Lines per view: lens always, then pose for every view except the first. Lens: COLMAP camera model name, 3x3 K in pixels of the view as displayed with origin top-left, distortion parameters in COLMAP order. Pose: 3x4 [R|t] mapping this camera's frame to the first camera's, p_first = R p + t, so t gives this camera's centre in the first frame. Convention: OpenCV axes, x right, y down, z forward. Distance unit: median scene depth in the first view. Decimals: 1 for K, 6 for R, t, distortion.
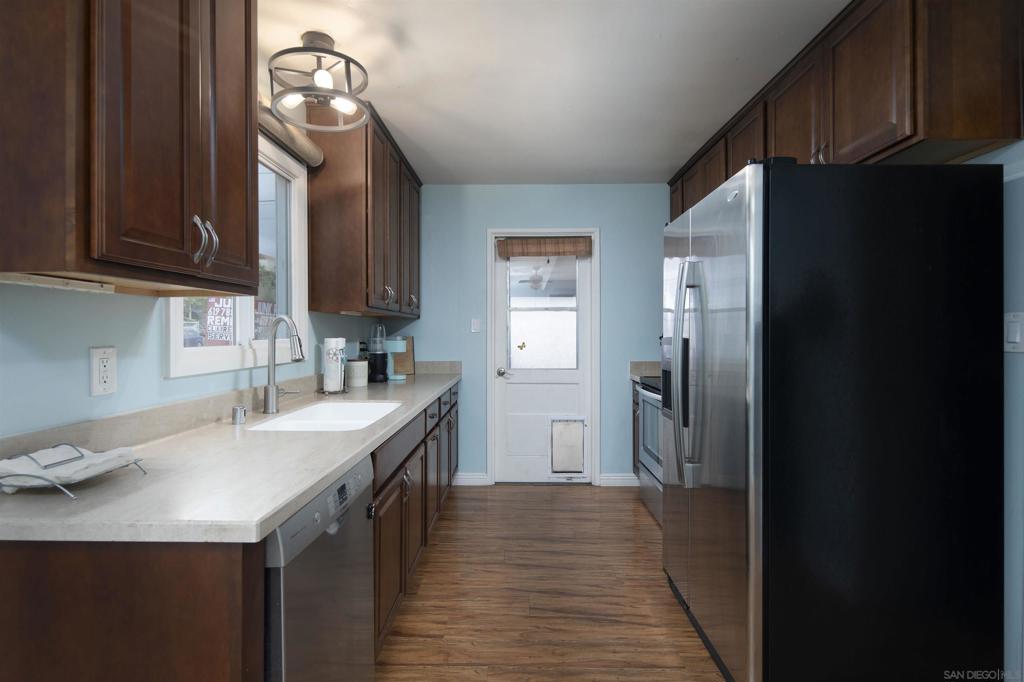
lens RADIAL K [[493.4, 0, 510.8], [0, 493.4, 337.5], [0, 0, 1]] dist [0.001351, -0.001278]
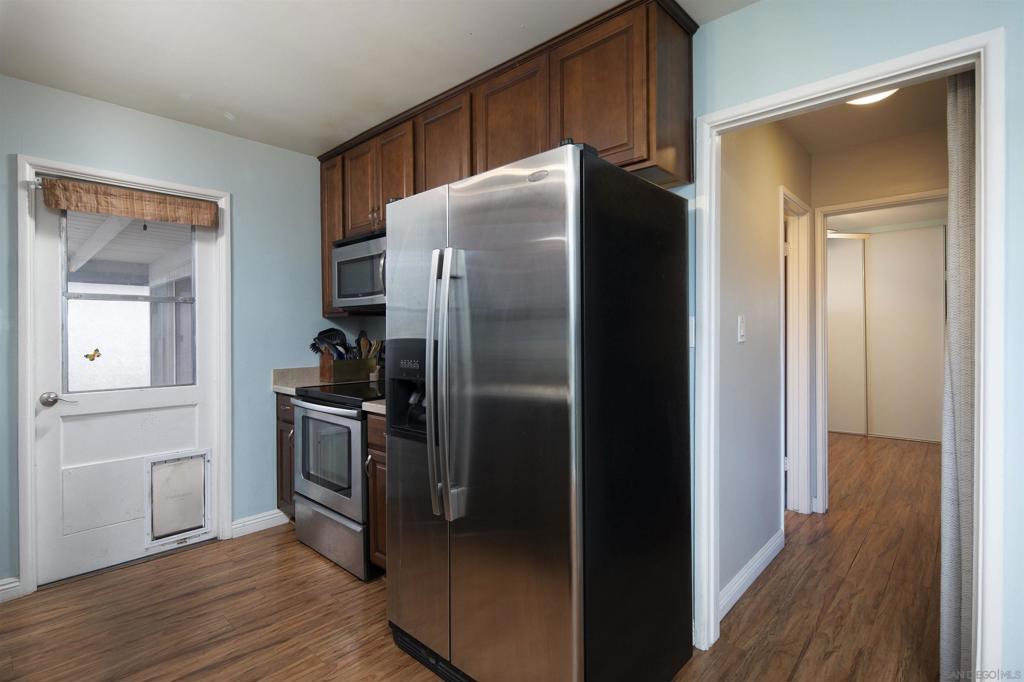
lens RADIAL K [[493.4, 0, 512.1], [0, 493.4, 335.4], [0, 0, 1]] dist [0.001351, -0.001278]
pose [[0.664630, -0.005759, 0.747150, -0.096324], [0.010385, 0.999945, -0.001531, -0.001273], [-0.747100, 0.008776, 0.664654, 0.185094]]
